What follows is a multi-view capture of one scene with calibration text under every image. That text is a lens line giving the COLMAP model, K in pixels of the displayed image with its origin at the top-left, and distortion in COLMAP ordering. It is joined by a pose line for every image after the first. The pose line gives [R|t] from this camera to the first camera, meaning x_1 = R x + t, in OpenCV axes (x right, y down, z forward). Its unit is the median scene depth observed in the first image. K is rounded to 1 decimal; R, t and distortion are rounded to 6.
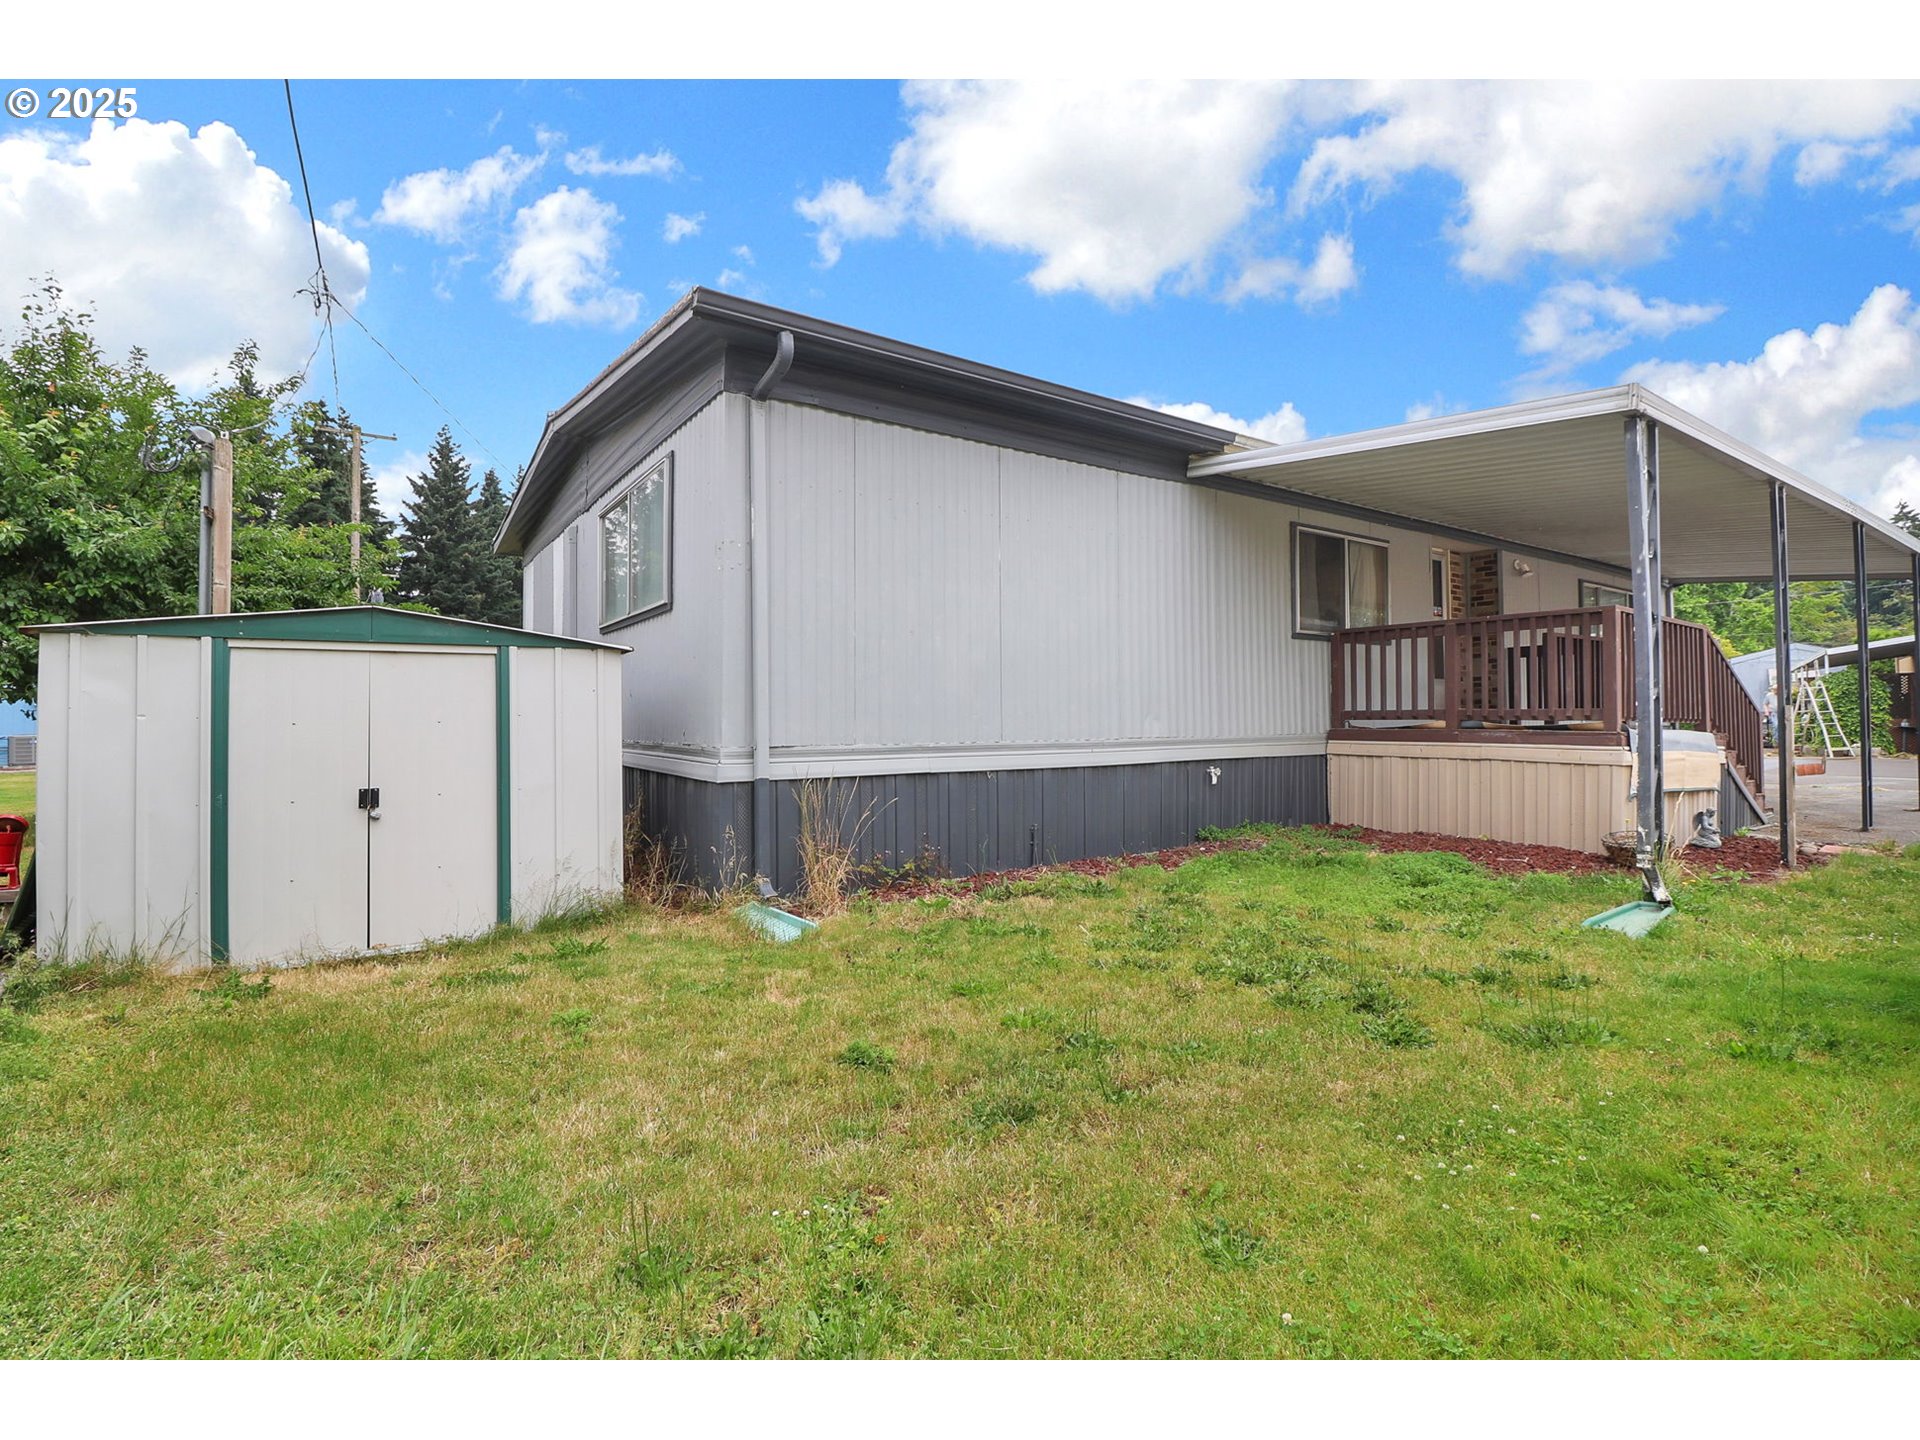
lens RADIAL K [[890.3, 0, 962.2], [0, 890.3, 679.5], [0, 0, 1]] dist [0.000361, -0.000163]
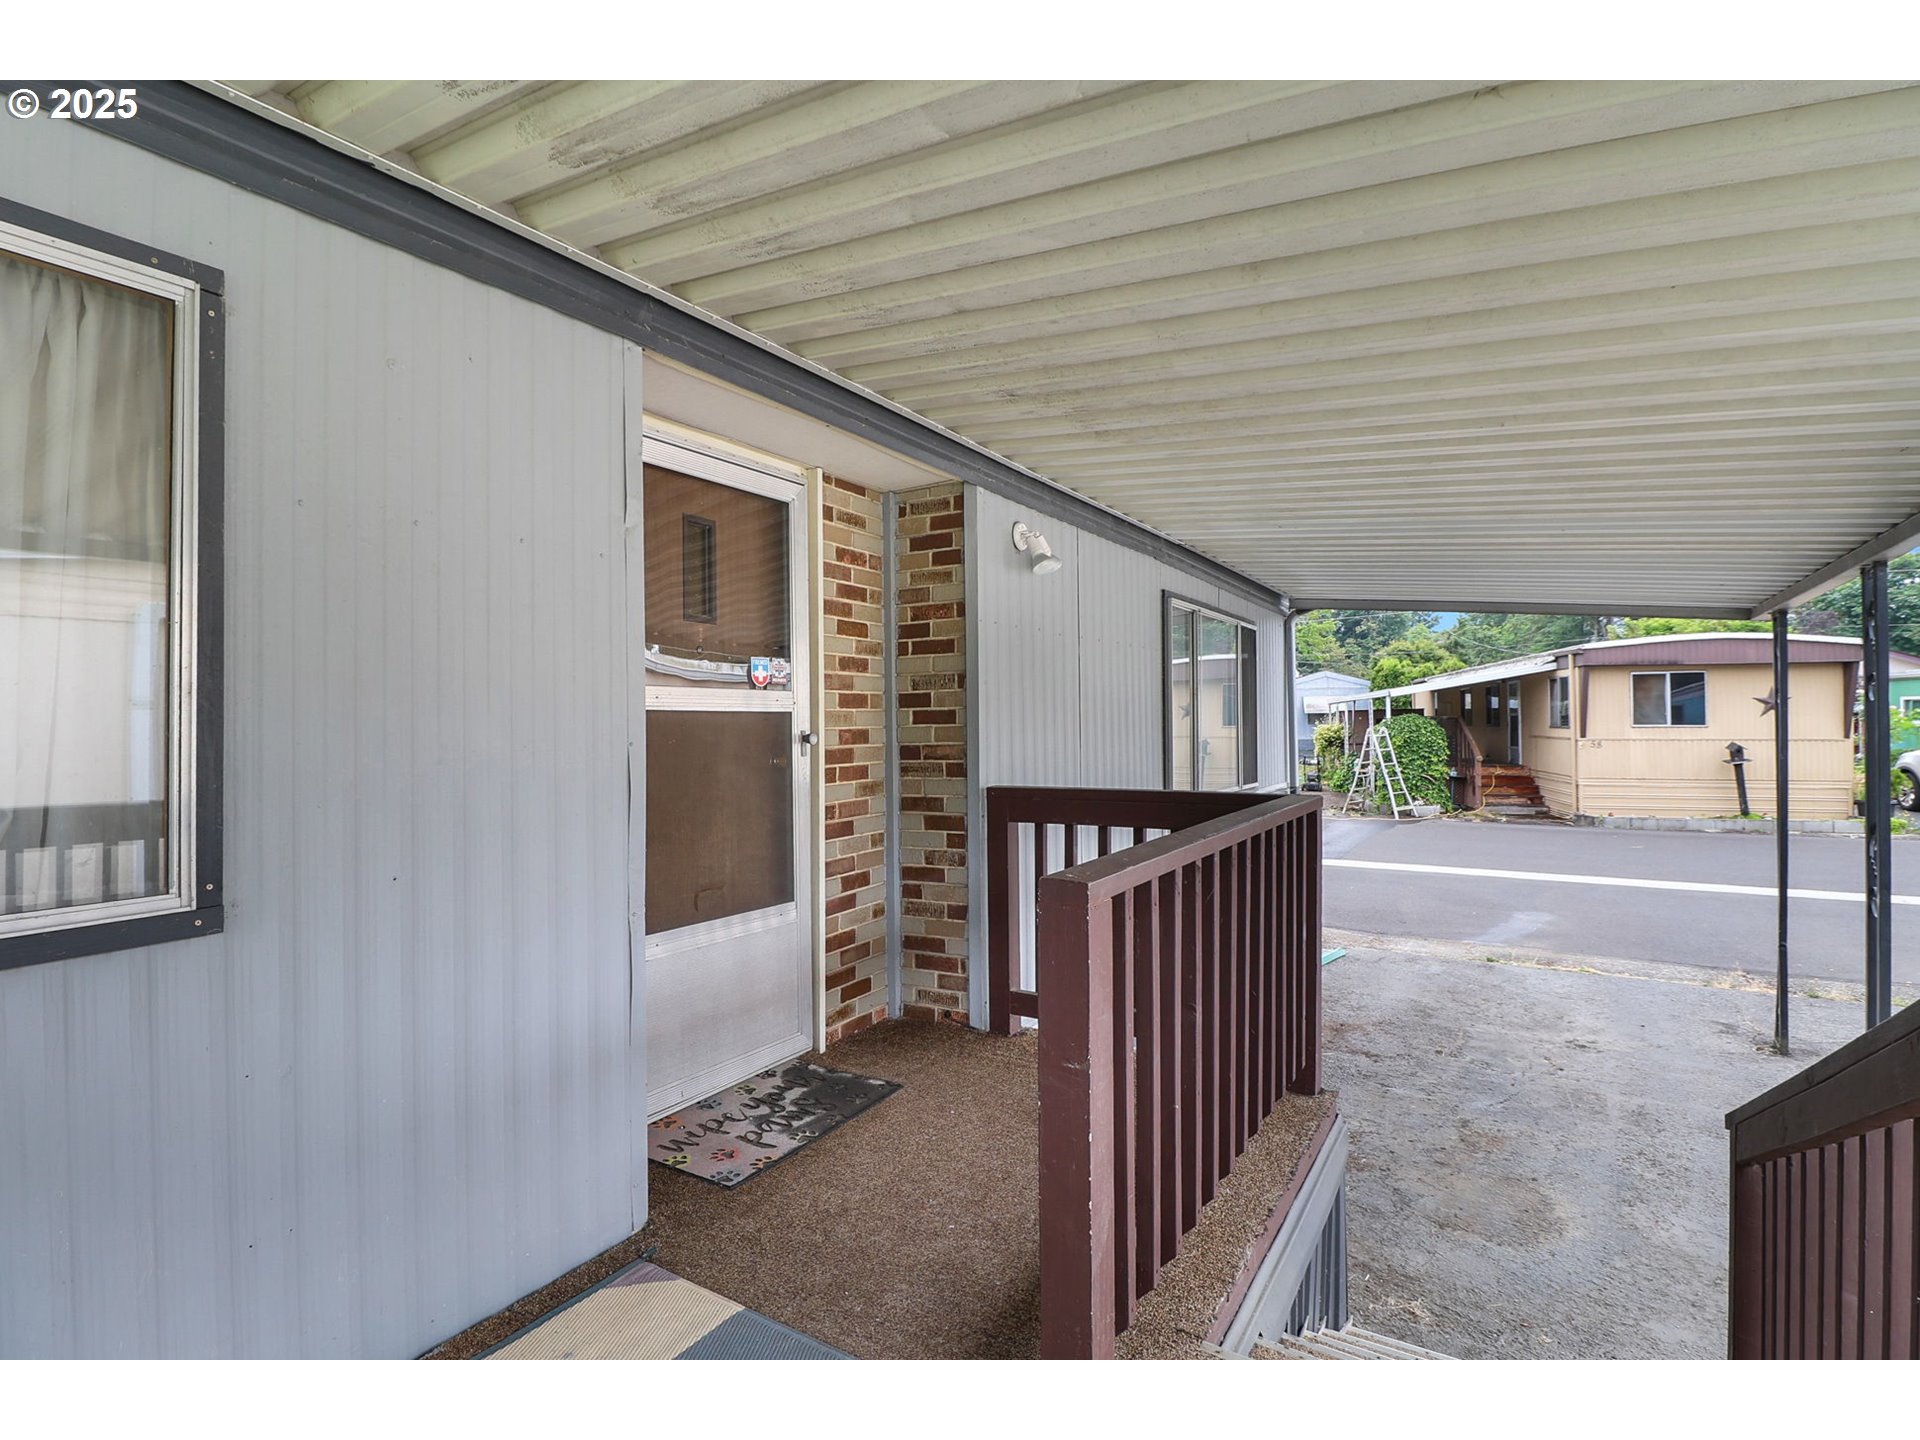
lens RADIAL K [[886.8, 0, 944.2], [0, 886.8, 696.0], [0, 0, 1]] dist [0.001476, -0.014314]
pose [[0.925528, -0.003859, 0.378661, 0.424529], [-0.000950, 0.999921, 0.012513, -0.064881], [-0.378679, -0.011941, 0.925451, 0.631579]]
